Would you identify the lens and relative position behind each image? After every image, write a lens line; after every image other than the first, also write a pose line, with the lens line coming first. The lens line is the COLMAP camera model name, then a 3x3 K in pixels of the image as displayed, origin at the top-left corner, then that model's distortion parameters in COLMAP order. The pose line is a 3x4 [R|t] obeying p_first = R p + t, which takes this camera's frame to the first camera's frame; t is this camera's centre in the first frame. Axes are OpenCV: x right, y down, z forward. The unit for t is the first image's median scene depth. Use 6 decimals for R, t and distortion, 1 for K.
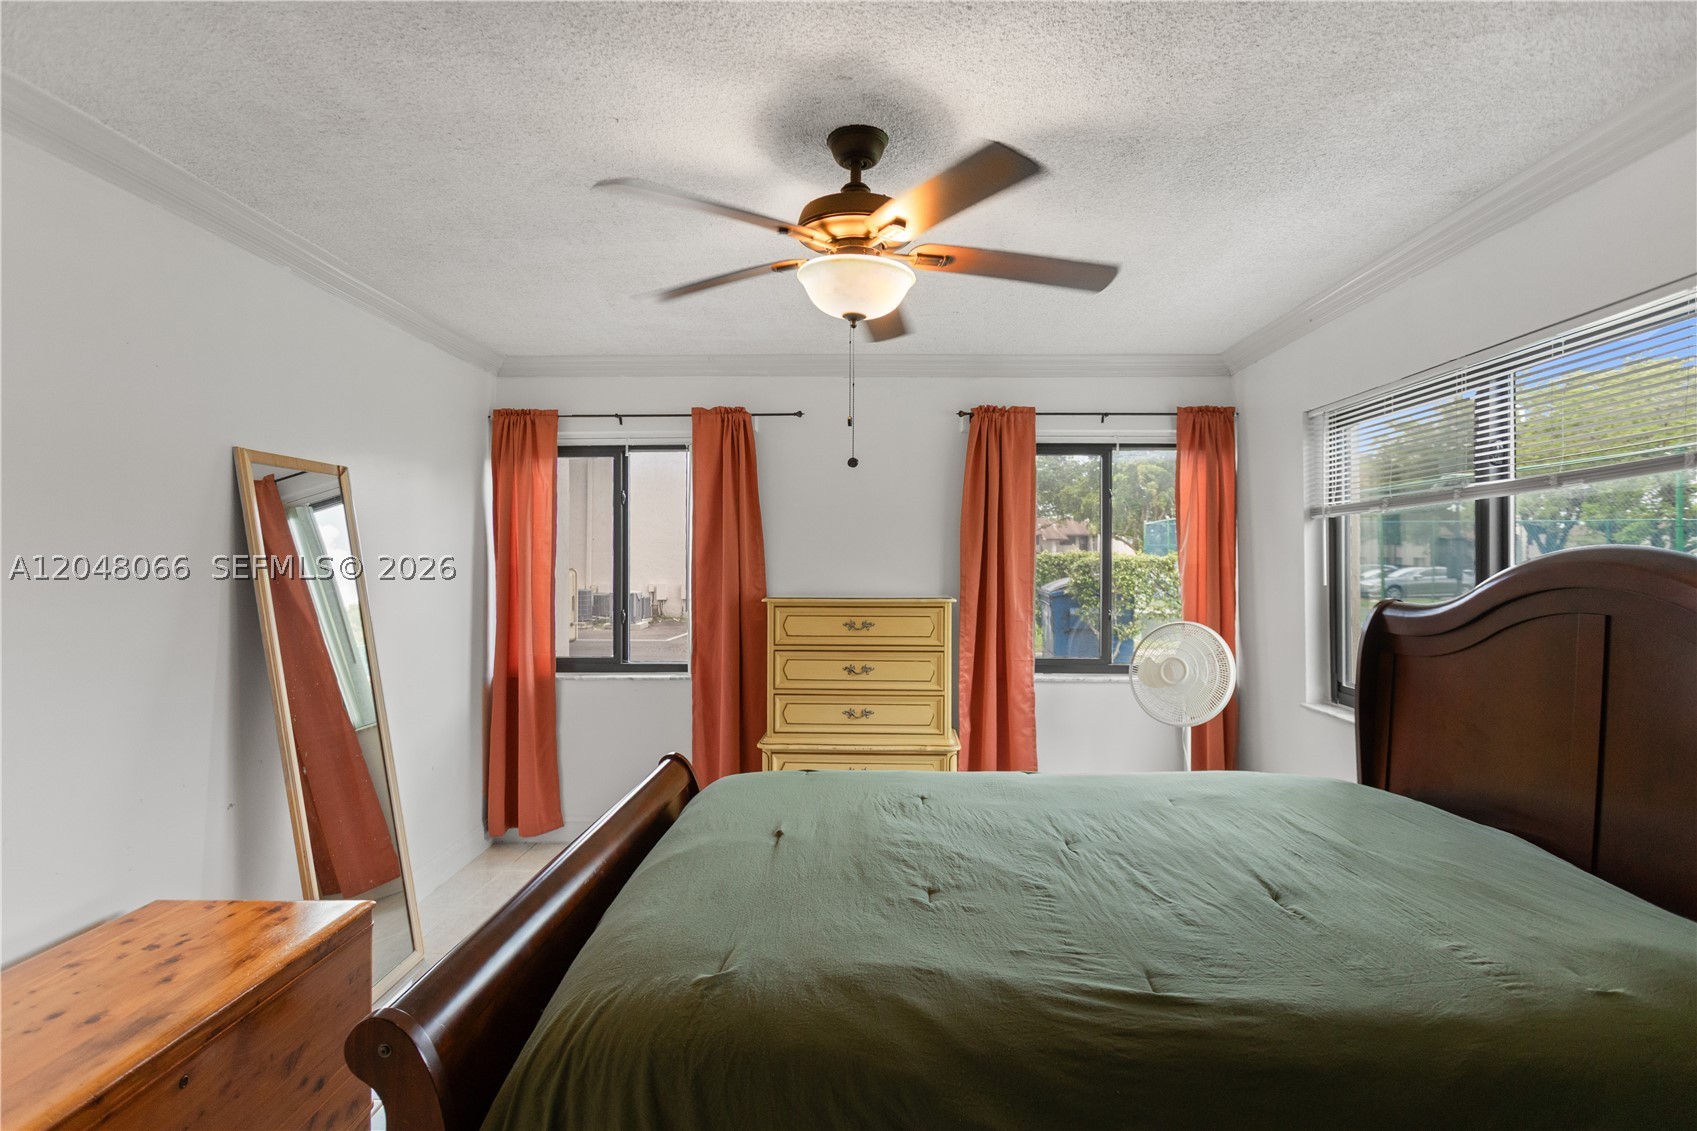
lens RADIAL K [[840.3, 0, 850.6], [0, 840.3, 567.6], [0, 0, 1]] dist [0.002317, 0.005803]
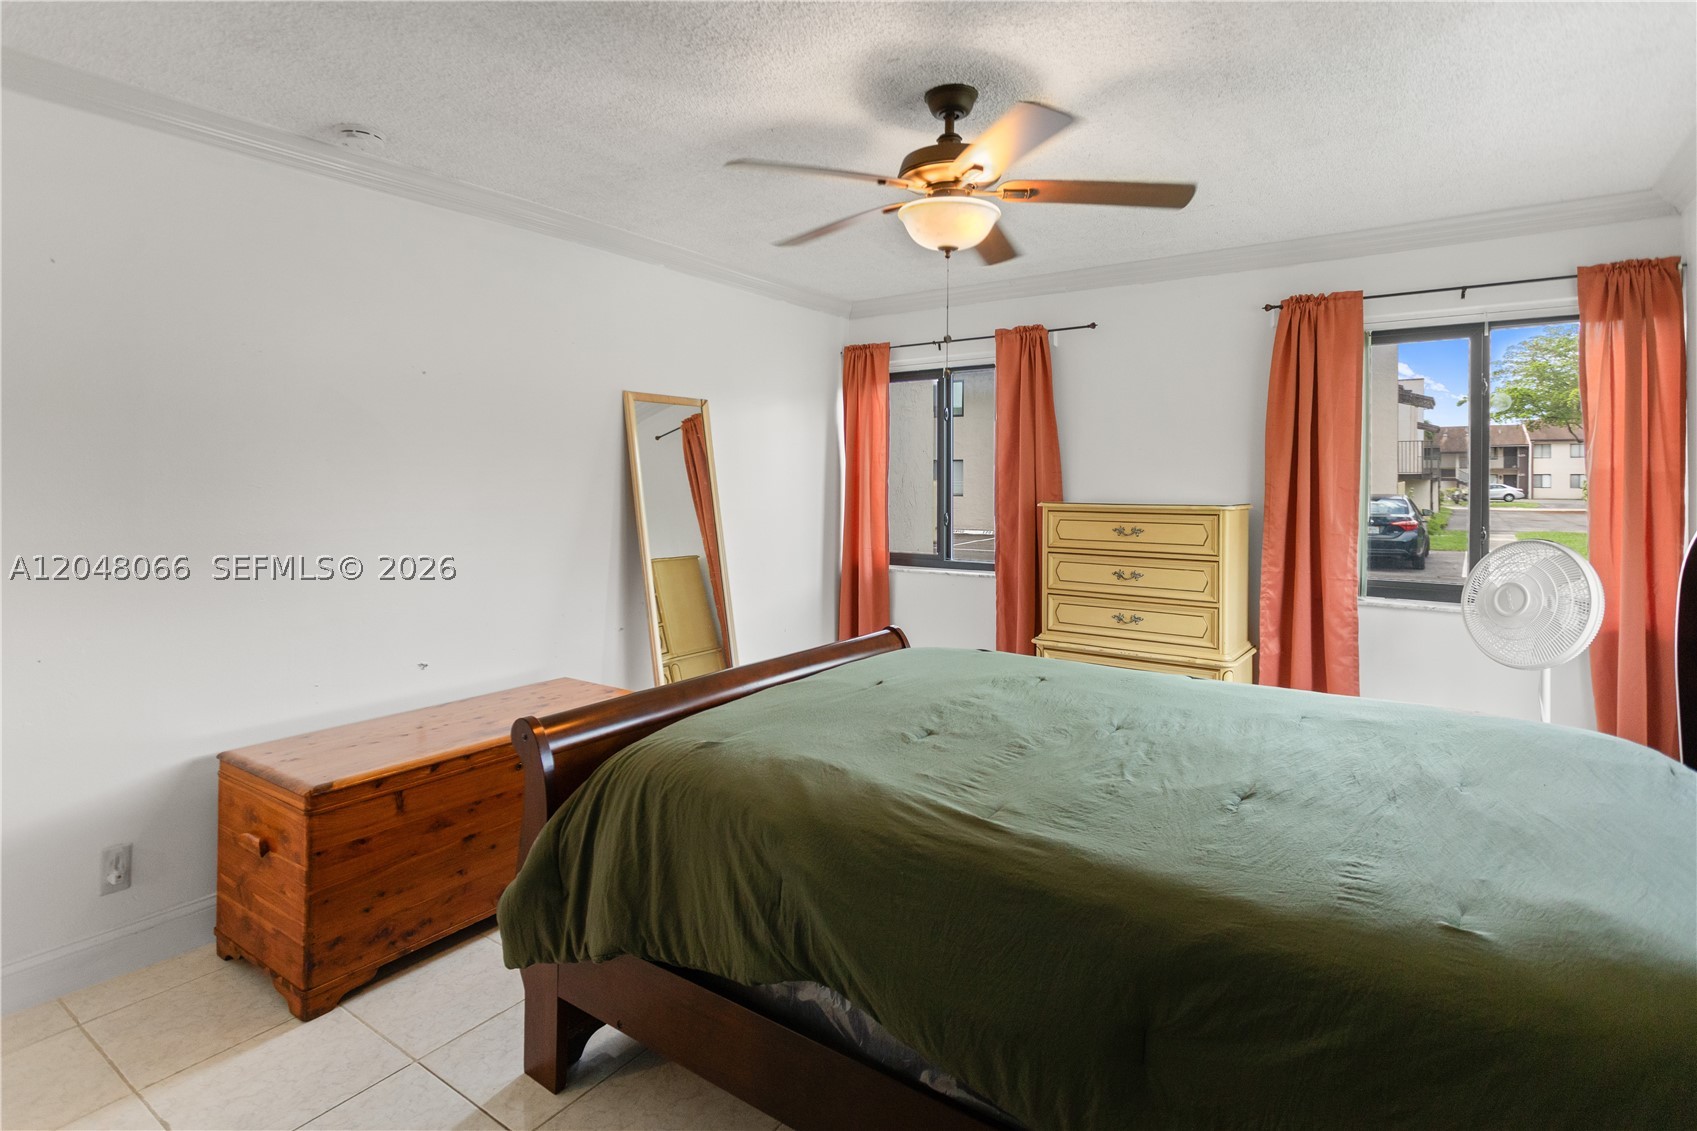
lens RADIAL K [[840.3, 0, 848.7], [0, 840.3, 481.3], [0, 0, 1]] dist [0.002317, 0.005803]
pose [[0.837415, 0.001423, -0.546566, 0.277697], [-0.005399, 0.999969, -0.005669, 0.016653], [0.546541, 0.007698, 0.837397, -0.023642]]
